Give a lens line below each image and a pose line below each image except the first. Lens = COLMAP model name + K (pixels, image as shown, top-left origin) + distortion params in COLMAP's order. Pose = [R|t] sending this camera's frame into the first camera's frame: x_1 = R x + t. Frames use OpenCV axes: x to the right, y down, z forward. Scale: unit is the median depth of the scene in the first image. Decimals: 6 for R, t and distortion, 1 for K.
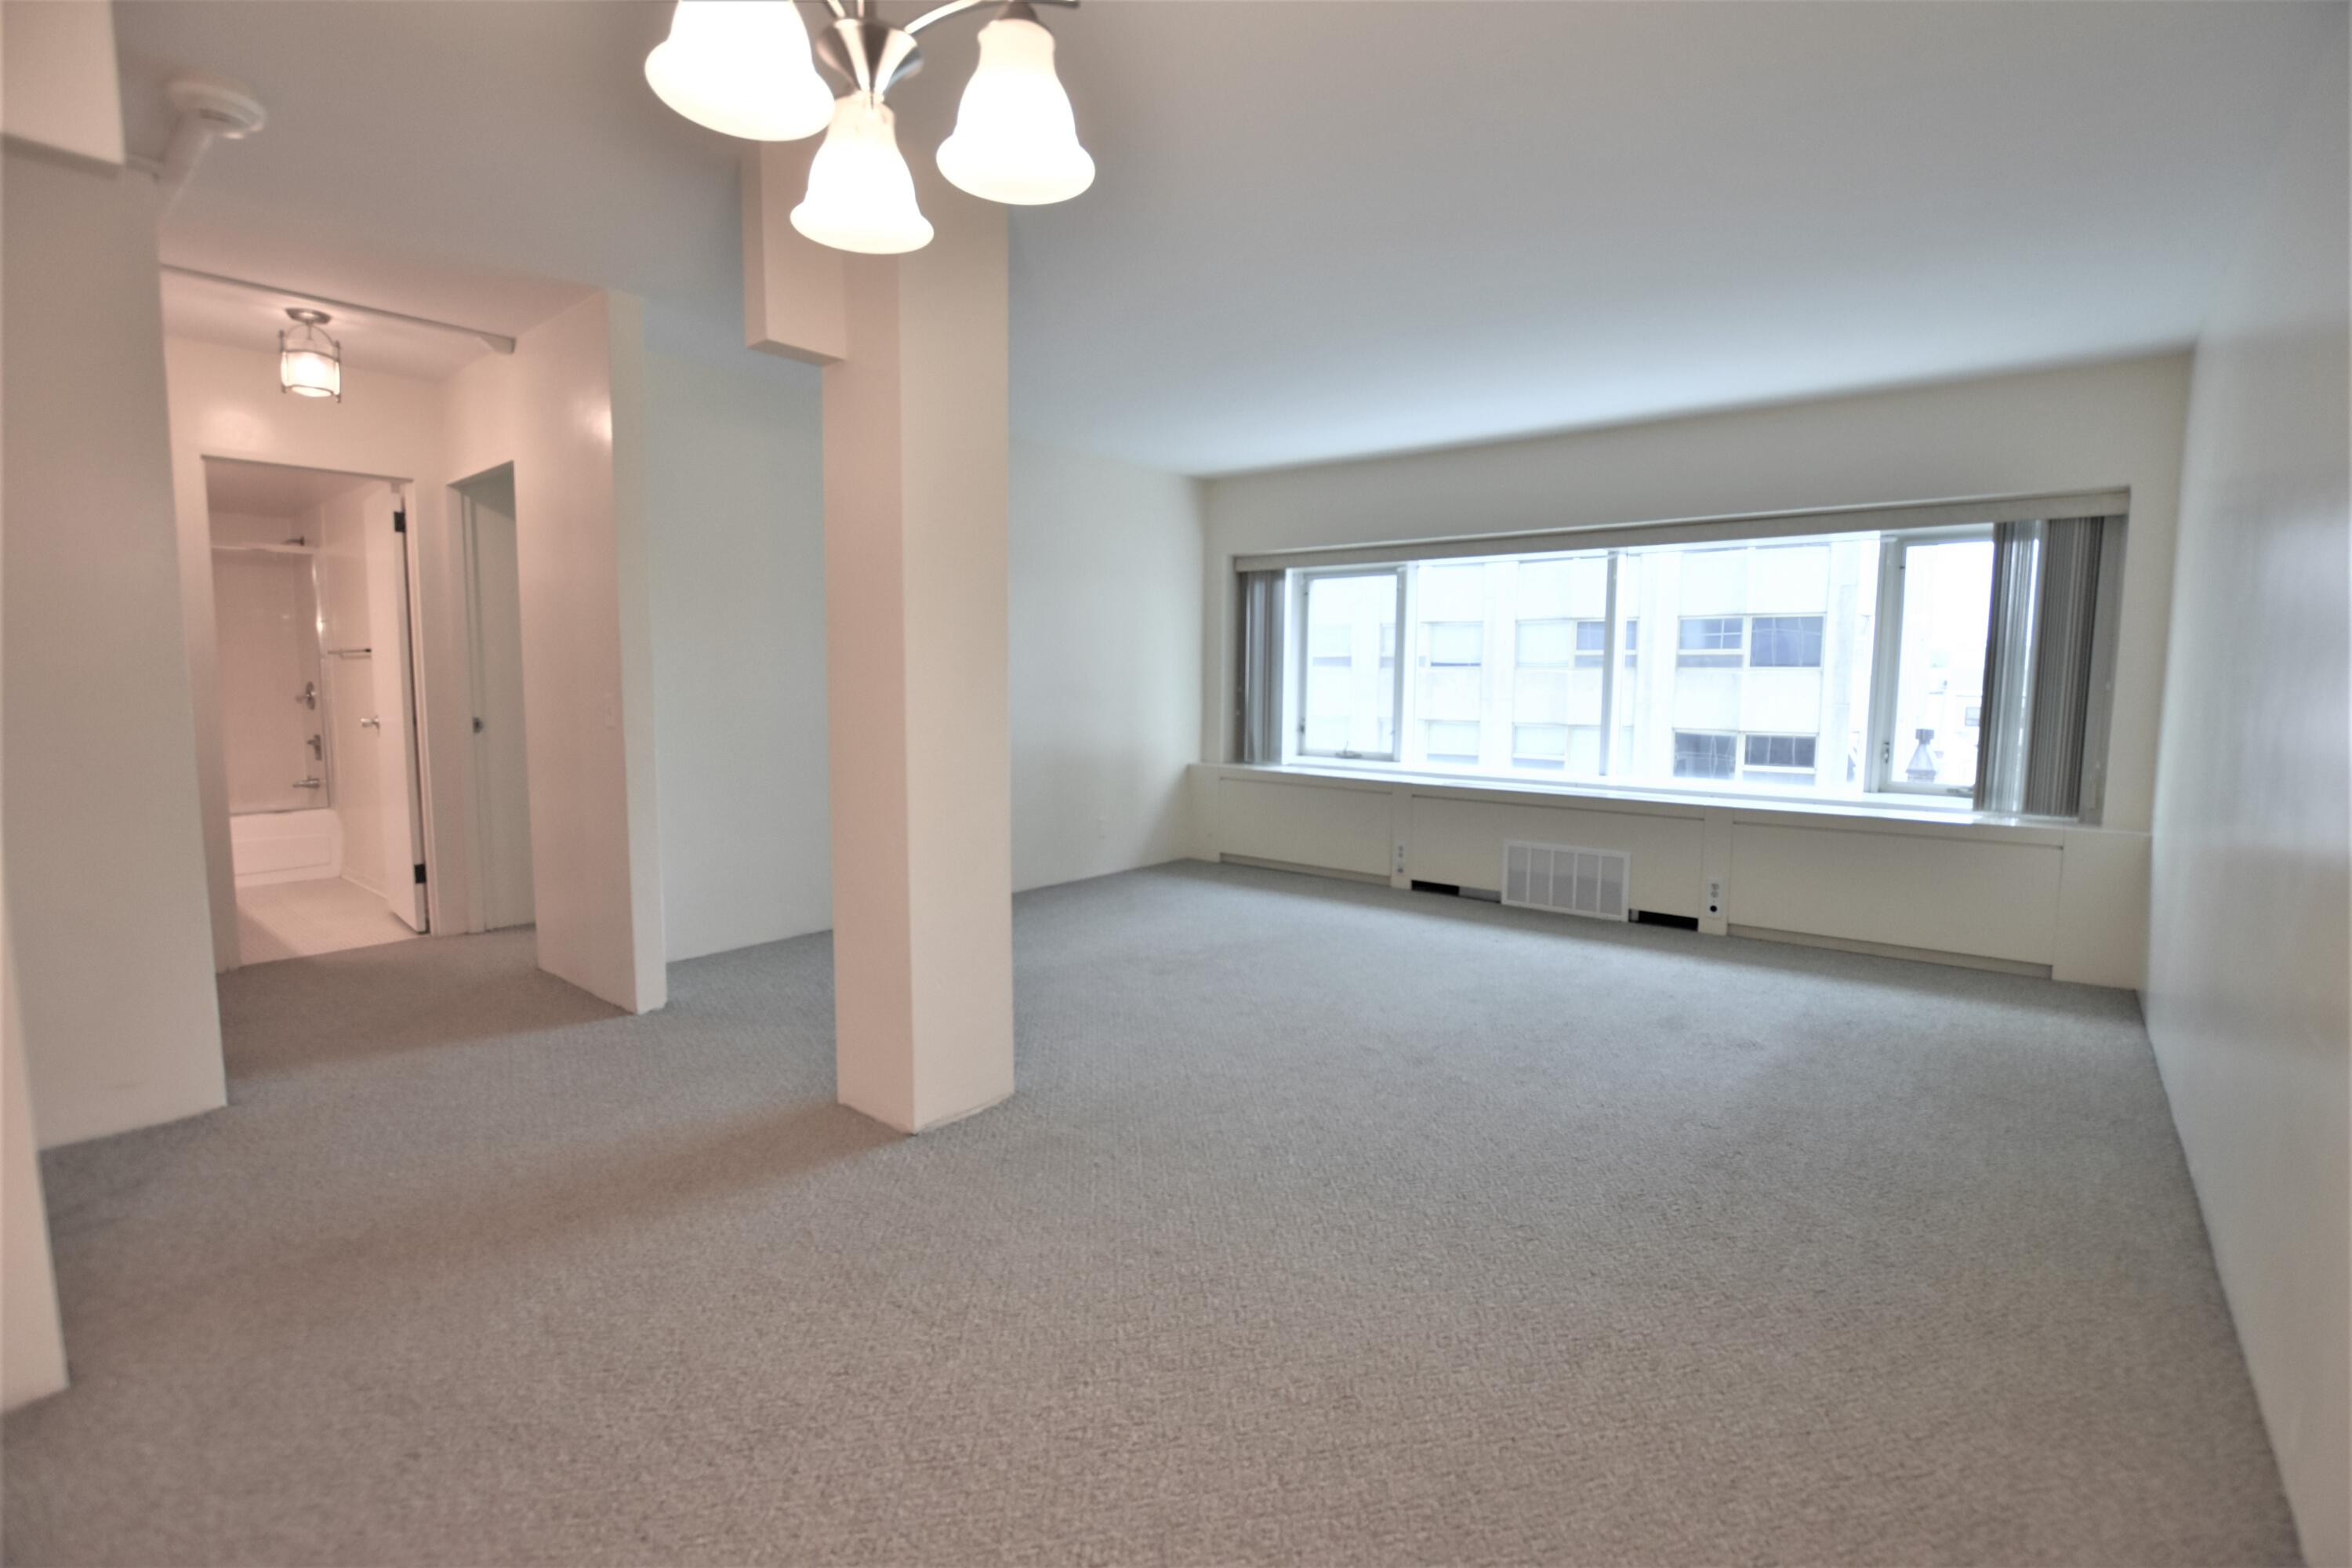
lens RADIAL K [[1074.6, 0, 1176.0], [0, 1074.6, 784.0], [0, 0, 1]] dist [-0.029784, 0.000472]
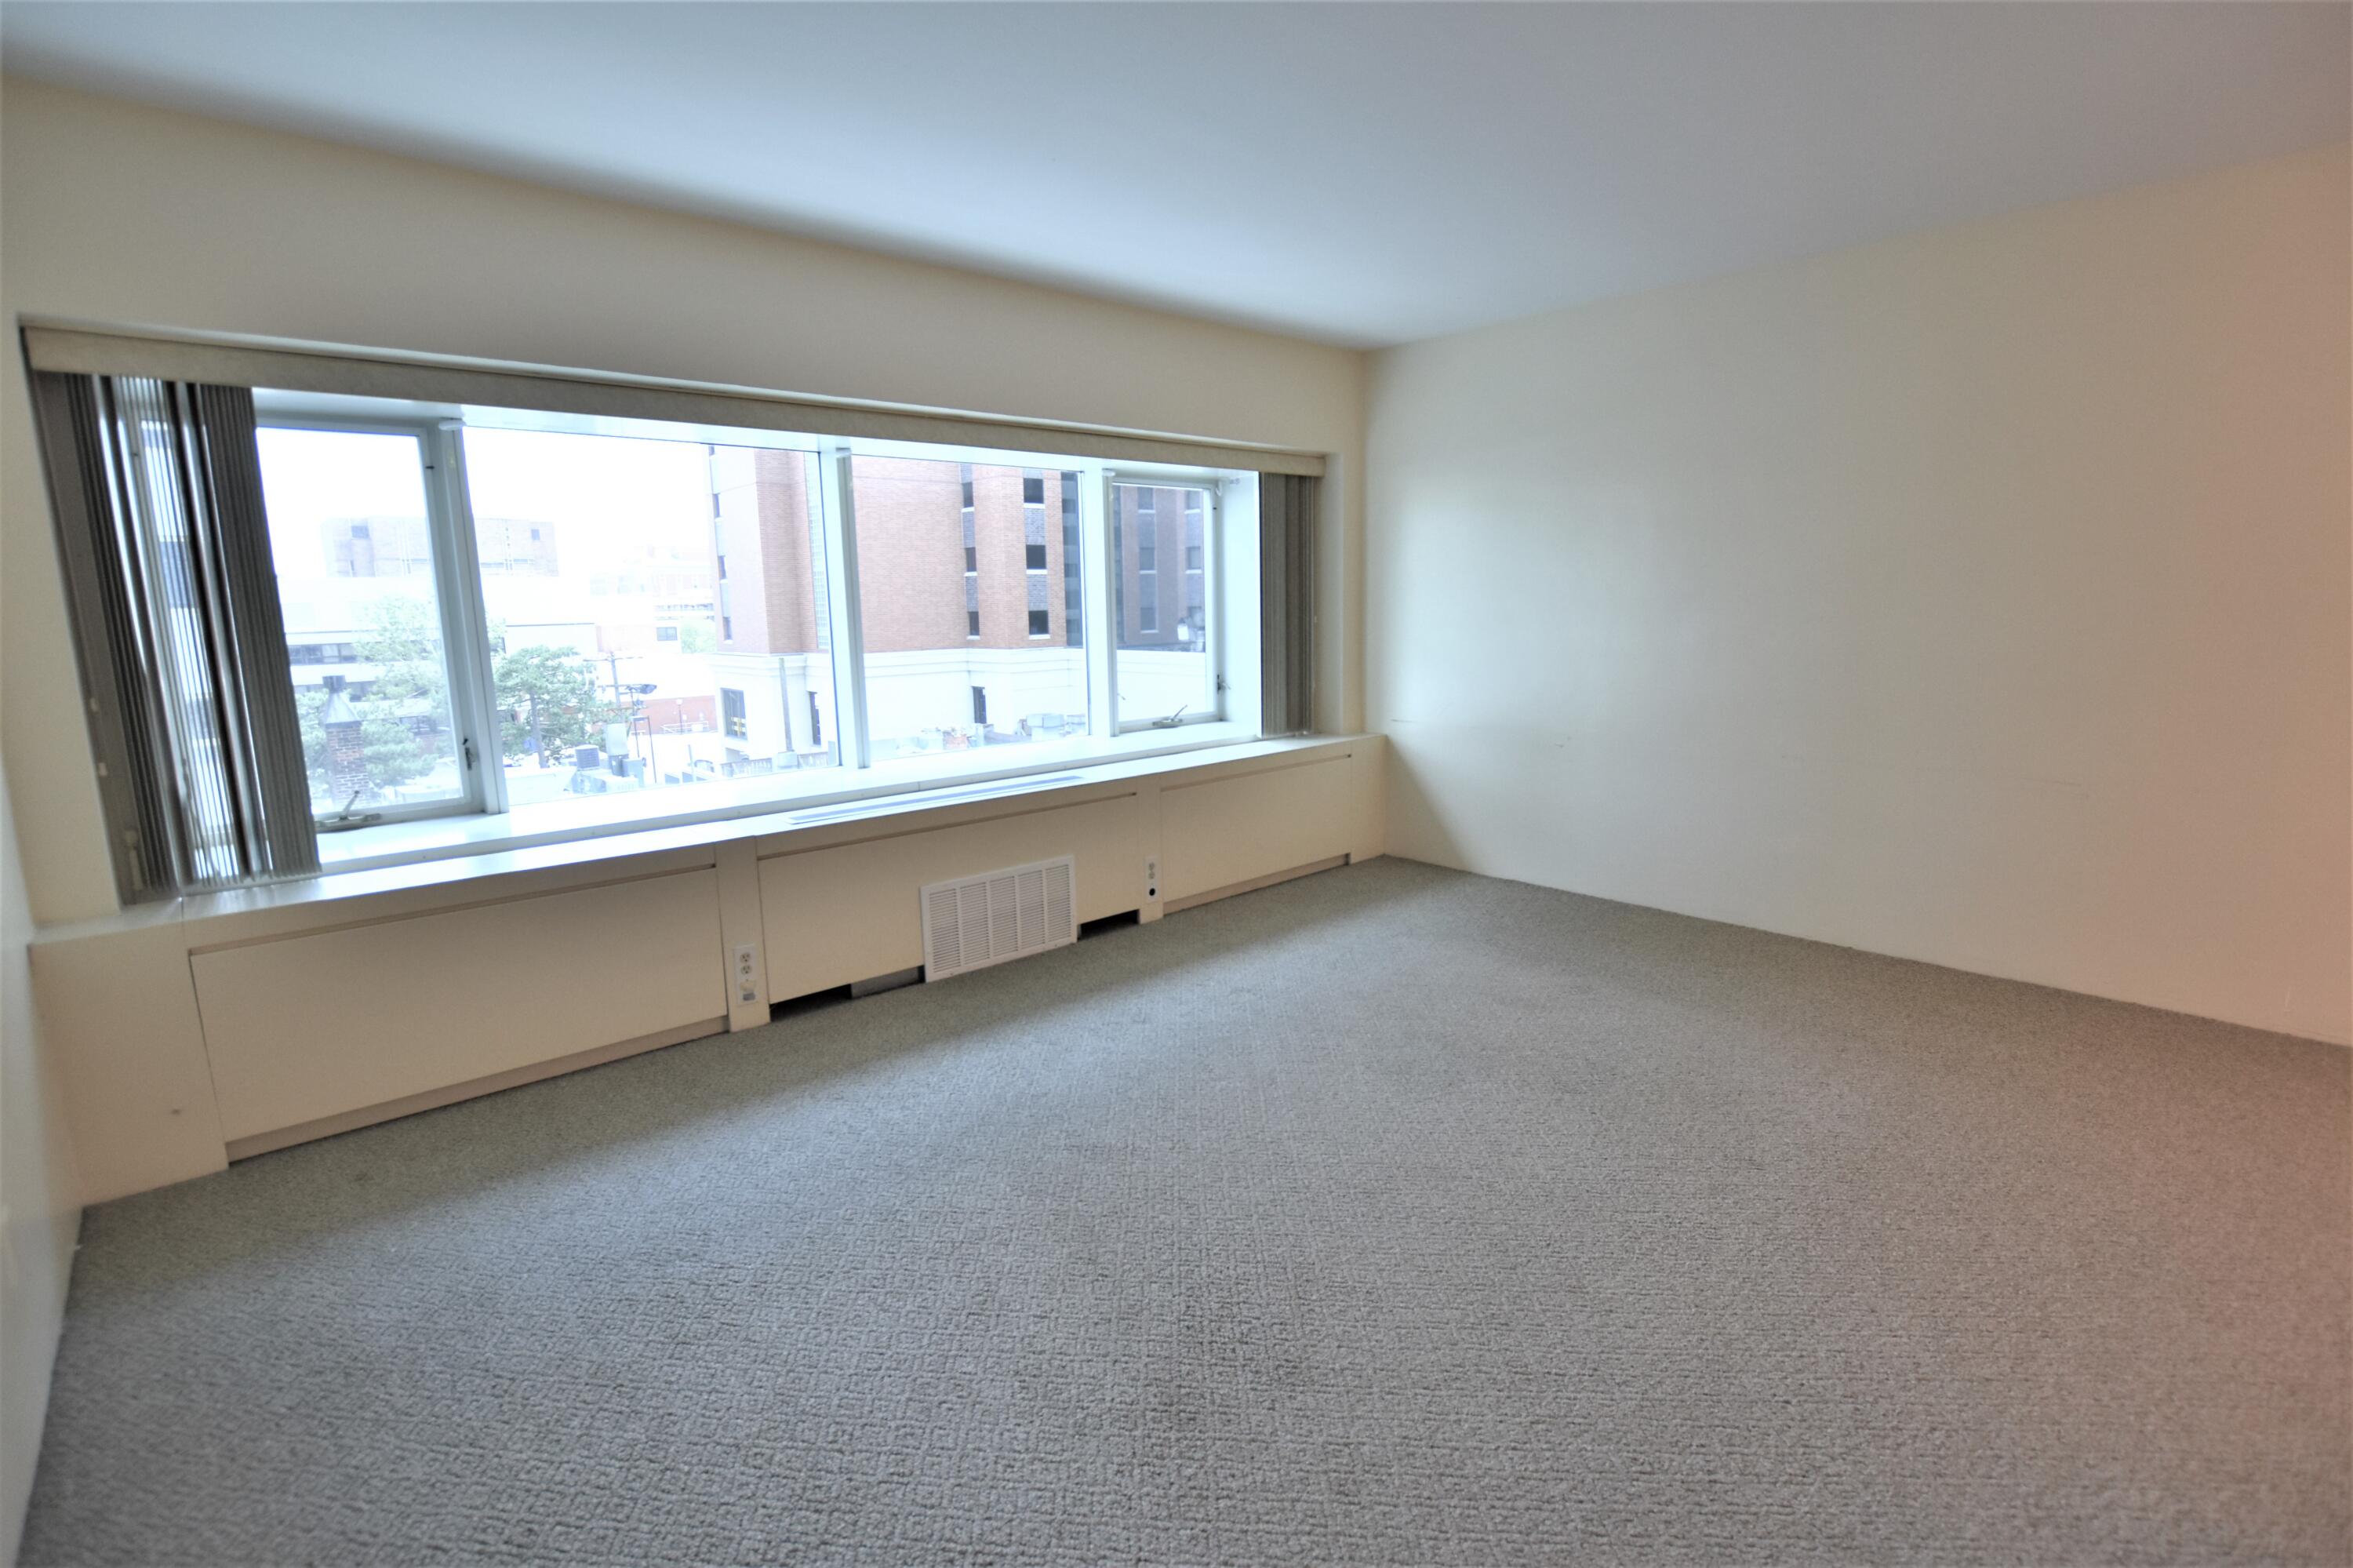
lens RADIAL K [[1075.1, 0, 1176.5], [0, 1075.1, 784.0], [0, 0, 1]] dist [-0.029784, 0.000472]
pose [[0.156008, -0.170960, 0.972848, -0.309203], [0.122013, 0.980700, 0.152774, -0.094828], [-0.980191, 0.094866, 0.173856, 0.784386]]
